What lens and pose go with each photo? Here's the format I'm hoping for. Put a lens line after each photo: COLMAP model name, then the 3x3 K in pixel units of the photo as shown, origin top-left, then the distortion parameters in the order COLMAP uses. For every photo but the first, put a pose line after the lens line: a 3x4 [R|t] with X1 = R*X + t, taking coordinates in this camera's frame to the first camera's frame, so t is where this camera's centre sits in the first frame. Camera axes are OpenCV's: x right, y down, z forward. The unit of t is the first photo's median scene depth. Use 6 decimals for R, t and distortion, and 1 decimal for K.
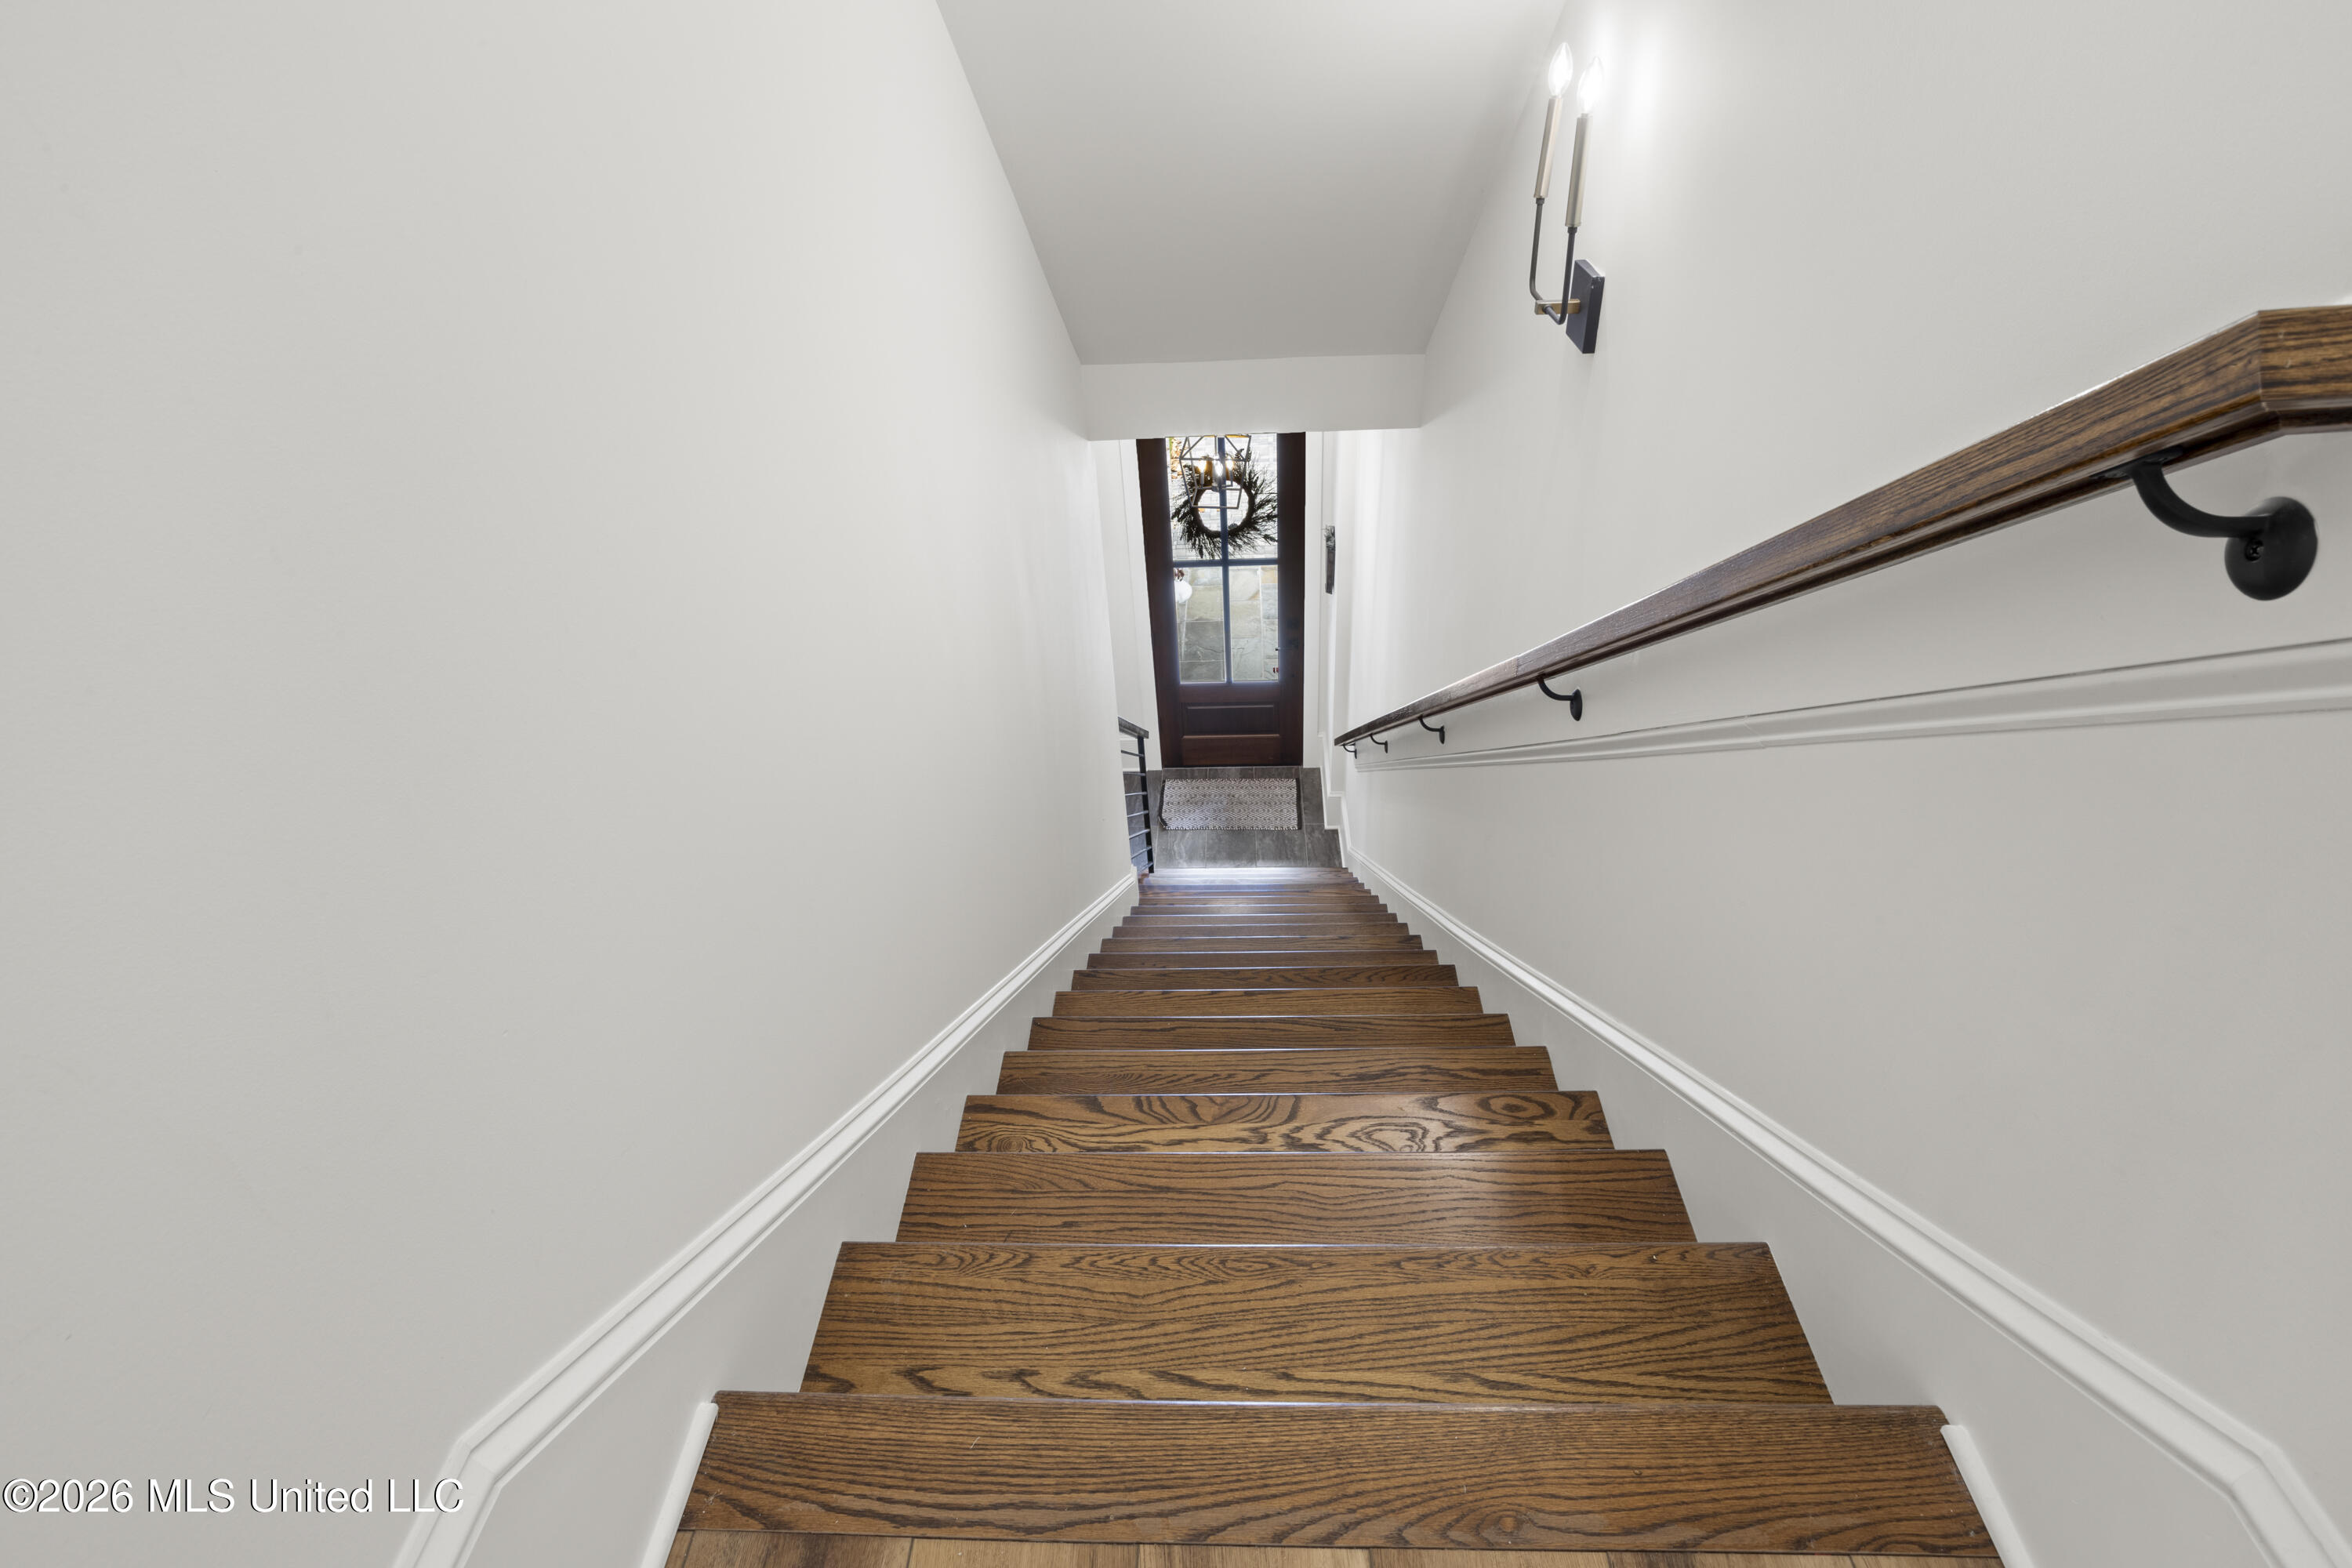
lens RADIAL K [[1274.2, 0, 1176.0], [0, 1274.2, 784.0], [0, 0, 1]] dist [0.000225, 0.000094]
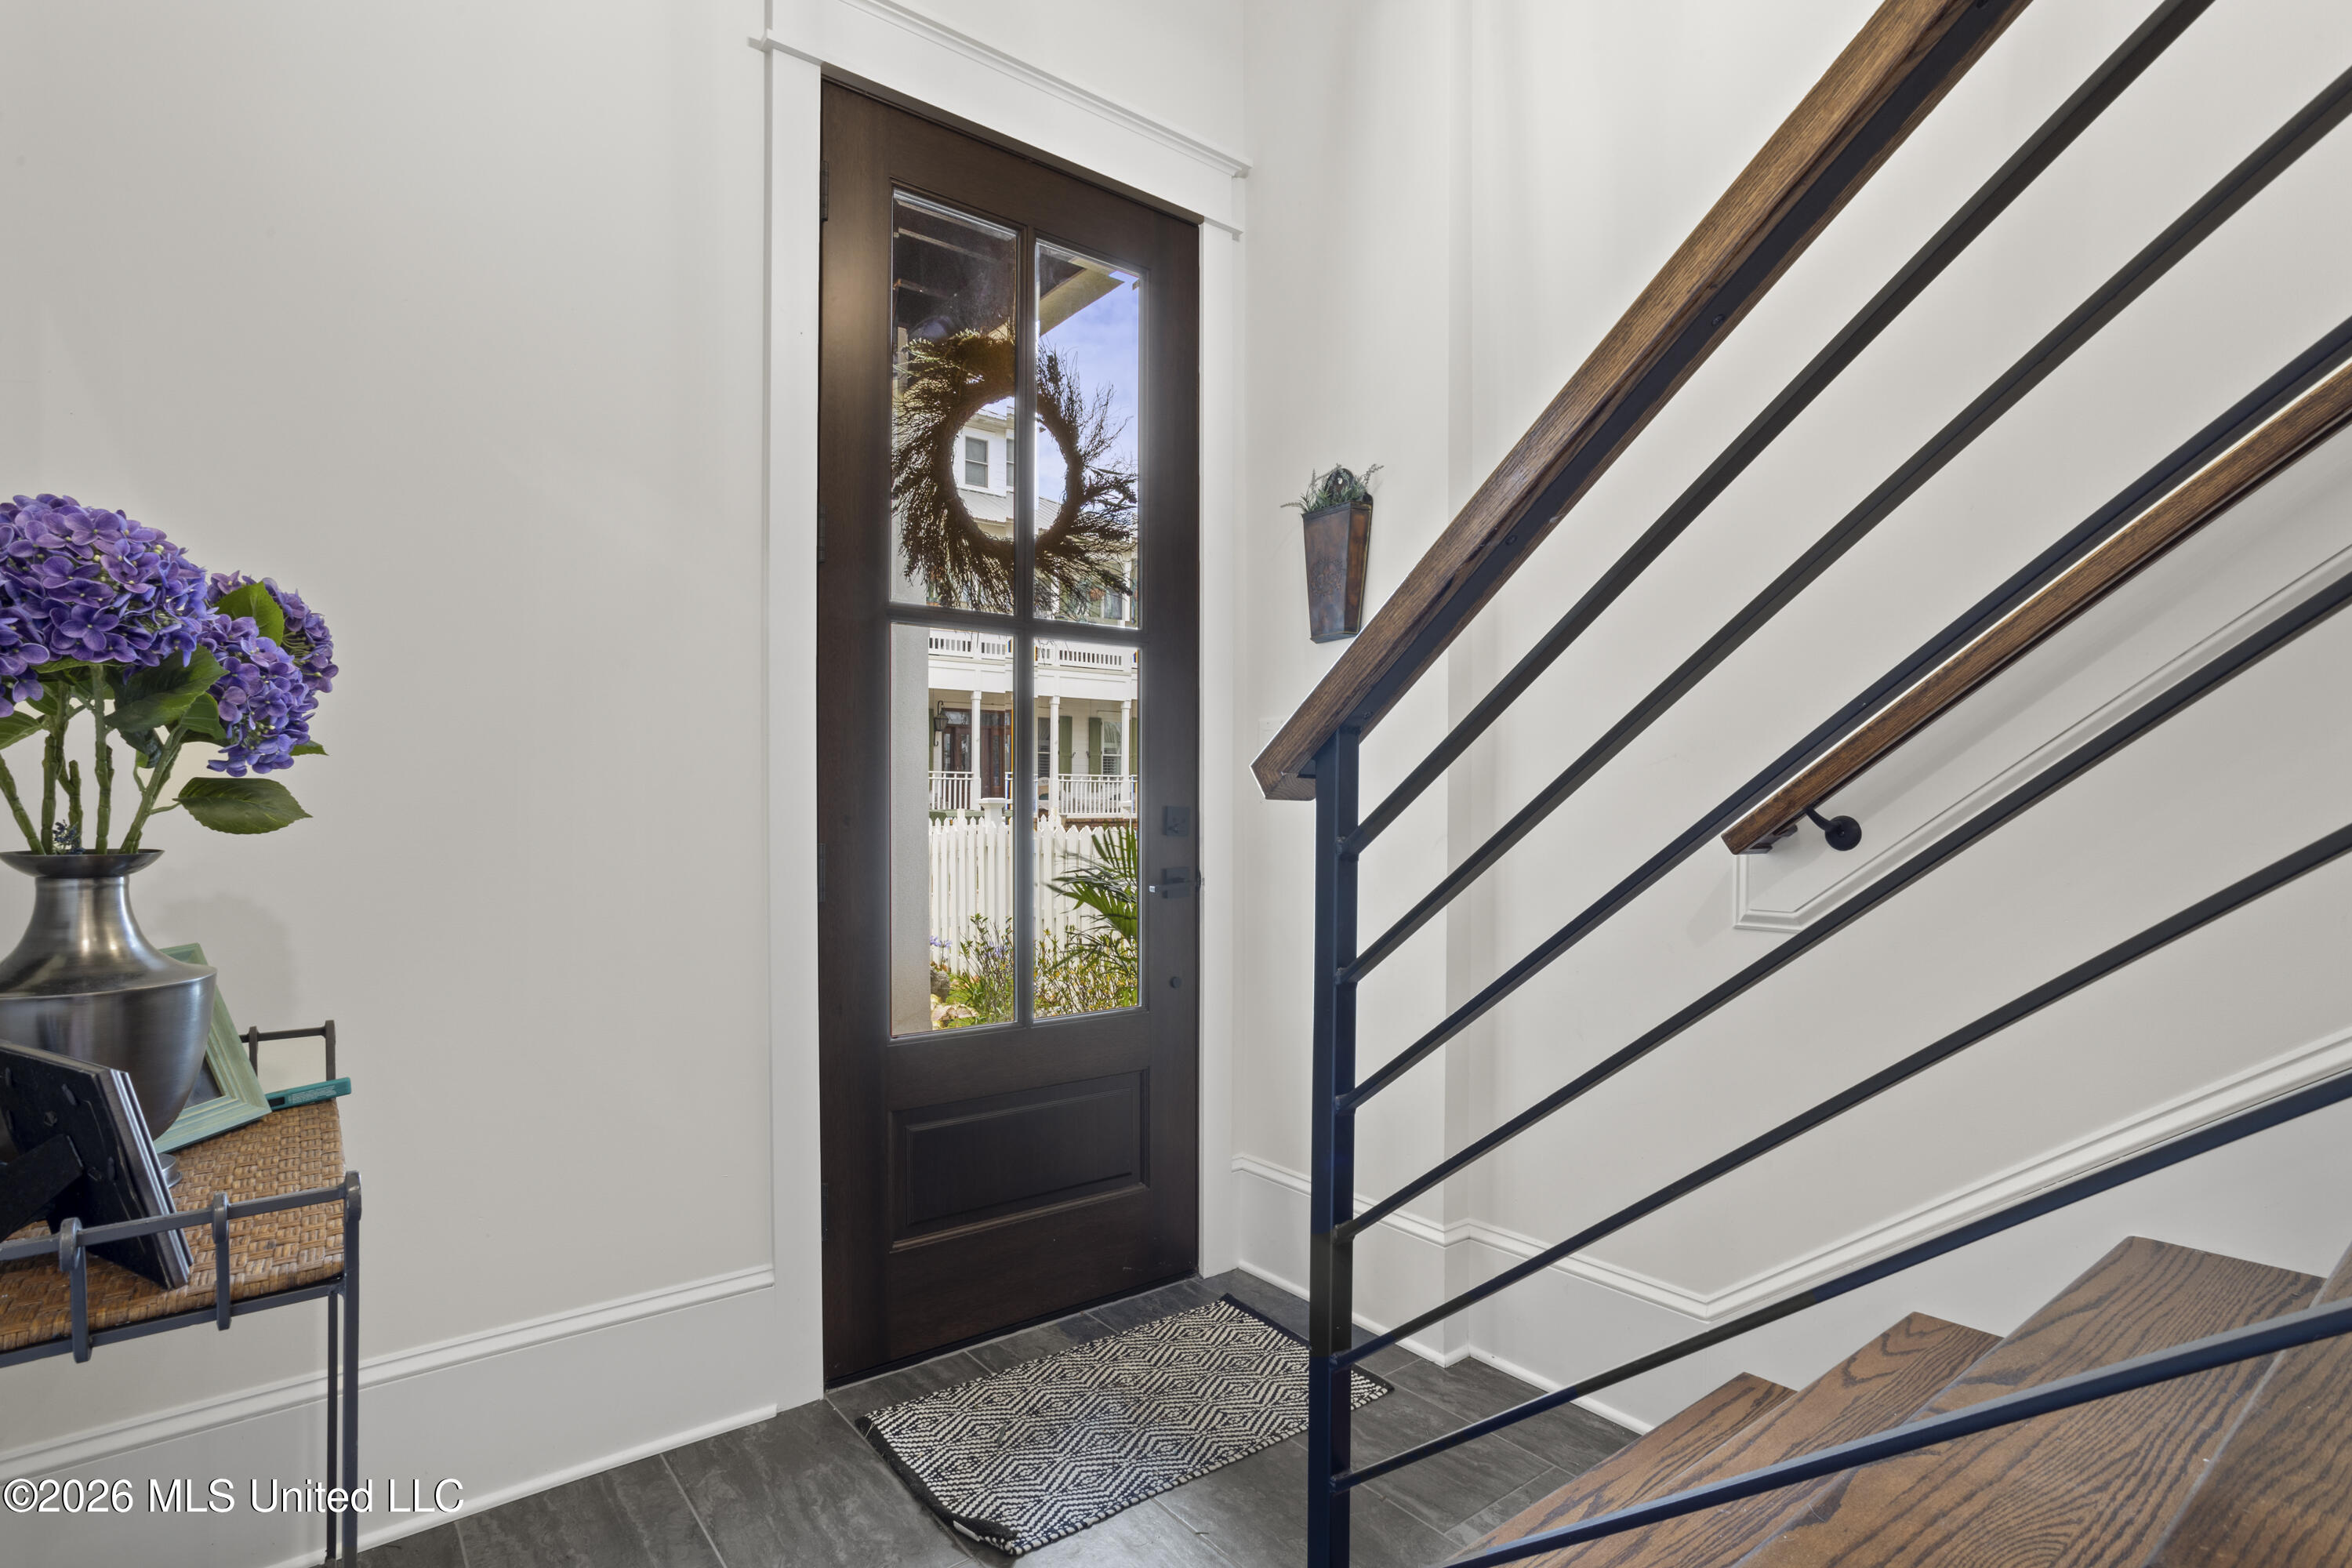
lens RADIAL K [[1155.1, 0, 1176.0], [0, 1155.1, 784.0], [0, 0, 1]] dist [-0.001262, -0.000178]
pose [[0.768558, 0.050161, 0.637810, -0.138363], [0.366169, 0.783007, -0.502812, 0.044828], [-0.524632, 0.619987, 0.583419, 0.816847]]
